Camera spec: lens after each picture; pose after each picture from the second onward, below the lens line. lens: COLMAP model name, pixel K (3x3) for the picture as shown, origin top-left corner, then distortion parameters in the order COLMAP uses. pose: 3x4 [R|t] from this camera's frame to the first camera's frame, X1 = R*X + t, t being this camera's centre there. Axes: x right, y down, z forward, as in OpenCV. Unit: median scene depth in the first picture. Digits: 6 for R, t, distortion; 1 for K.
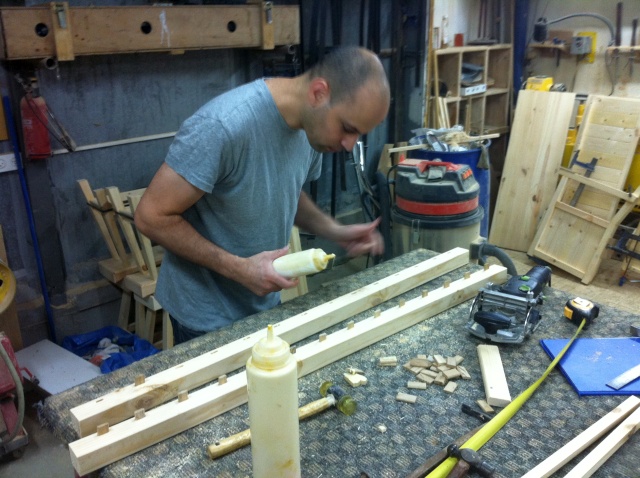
lens RADIAL K [[608.9, 0, 320.0], [0, 608.9, 239.0], [0, 0, 1]] dist [0.071988, -0.250718]
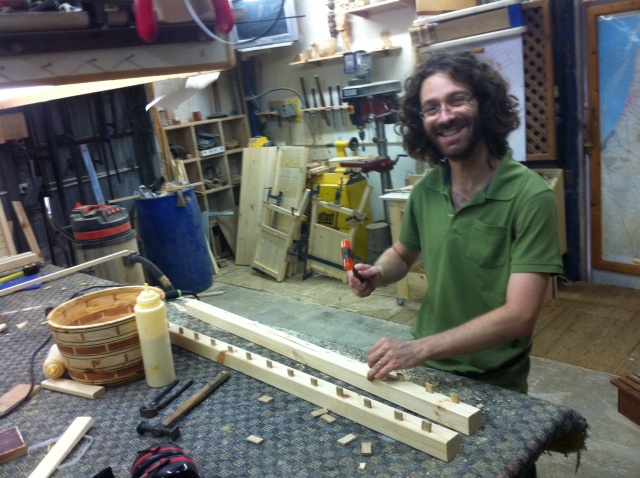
lens RADIAL K [[608.9, 0, 320.0], [0, 608.9, 239.0], [0, 0, 1]] dist [0.071988, -0.250718]
pose [[0.990965, -0.113642, 0.071230, 0.384592], [0.119885, 0.988649, -0.090554, 0.099904], [-0.060131, 0.098275, 0.993341, -0.338599]]
